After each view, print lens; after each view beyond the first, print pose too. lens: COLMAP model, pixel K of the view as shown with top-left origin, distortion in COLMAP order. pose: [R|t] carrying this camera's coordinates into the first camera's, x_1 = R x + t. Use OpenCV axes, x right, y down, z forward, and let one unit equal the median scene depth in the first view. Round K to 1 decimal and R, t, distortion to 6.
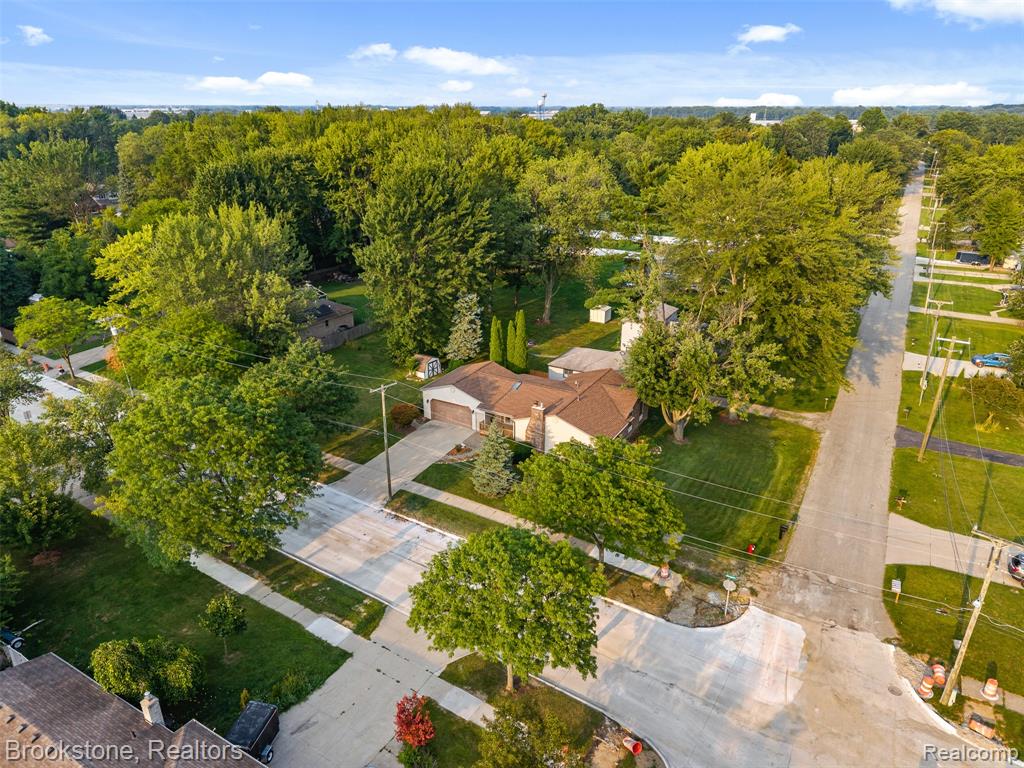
lens RADIAL K [[688.6, 0, 514.5], [0, 688.6, 387.3], [0, 0, 1]] dist [0.028557, -0.024553]
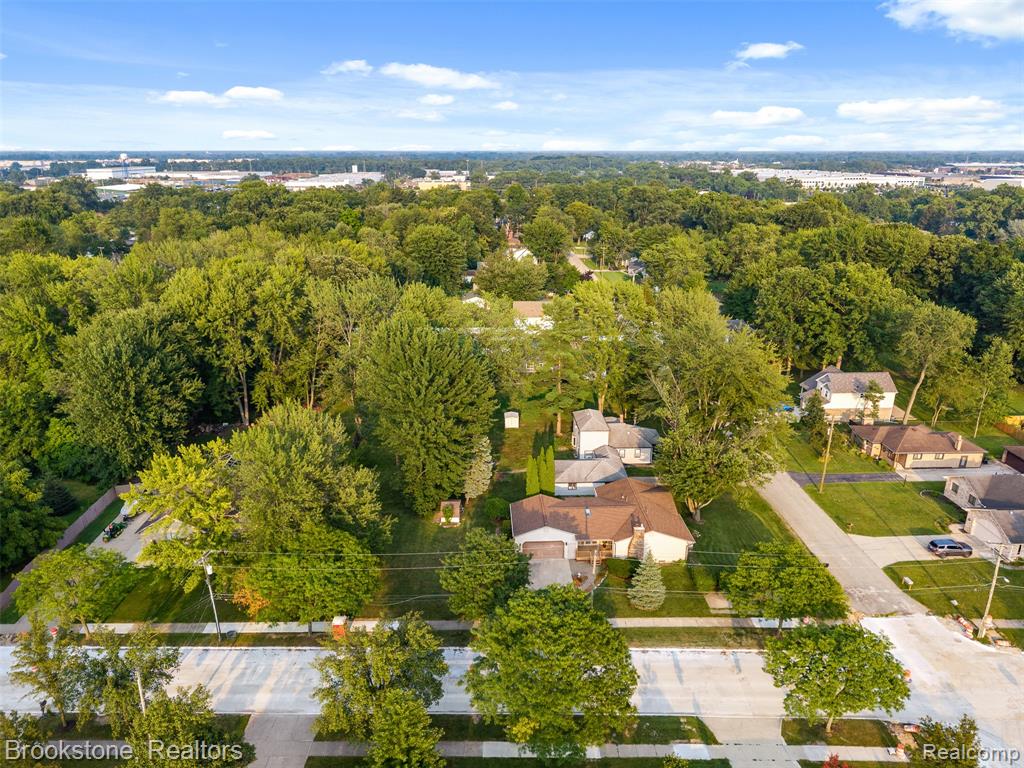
lens RADIAL K [[688.6, 0, 514.5], [0, 688.6, 387.3], [0, 0, 1]] dist [0.028557, -0.024553]
pose [[0.847231, -0.178511, 0.500333, -0.922295], [0.204479, 0.978866, 0.002994, -0.338612], [-0.490294, 0.099770, 0.865828, -0.040119]]
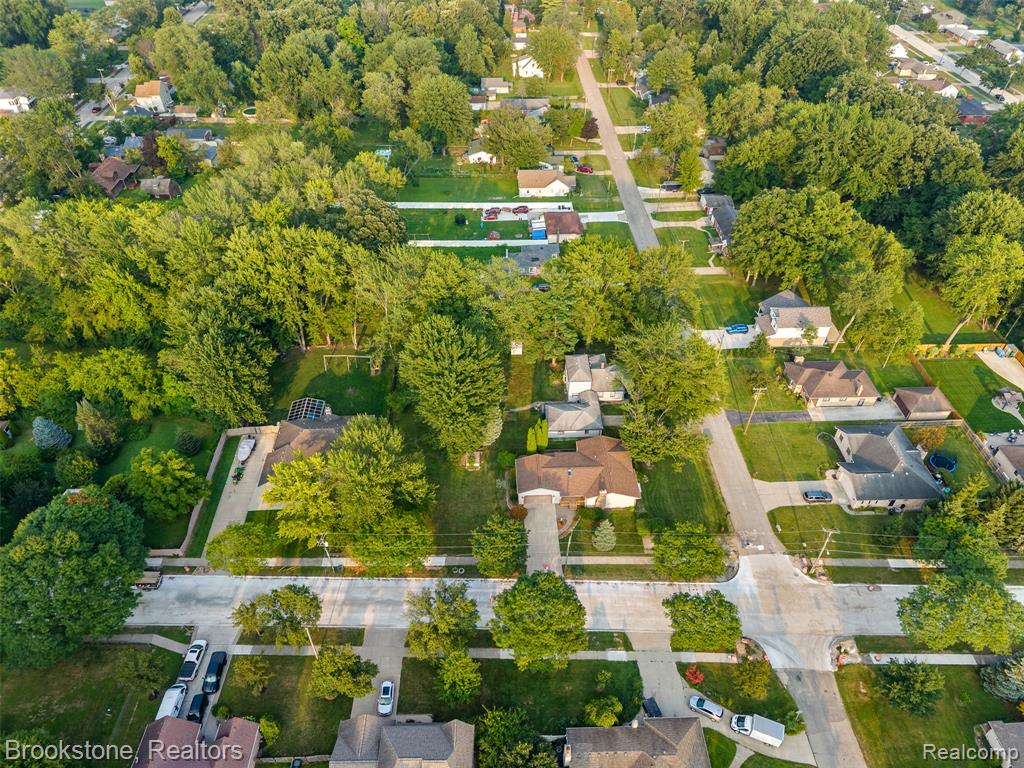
lens RADIAL K [[688.6, 0, 514.5], [0, 688.6, 387.3], [0, 0, 1]] dist [0.028557, -0.024553]
pose [[0.850444, -0.355484, 0.387784, -0.973782], [0.200495, 0.900527, 0.385814, -1.221931], [-0.486360, -0.250365, 0.837121, -0.480336]]
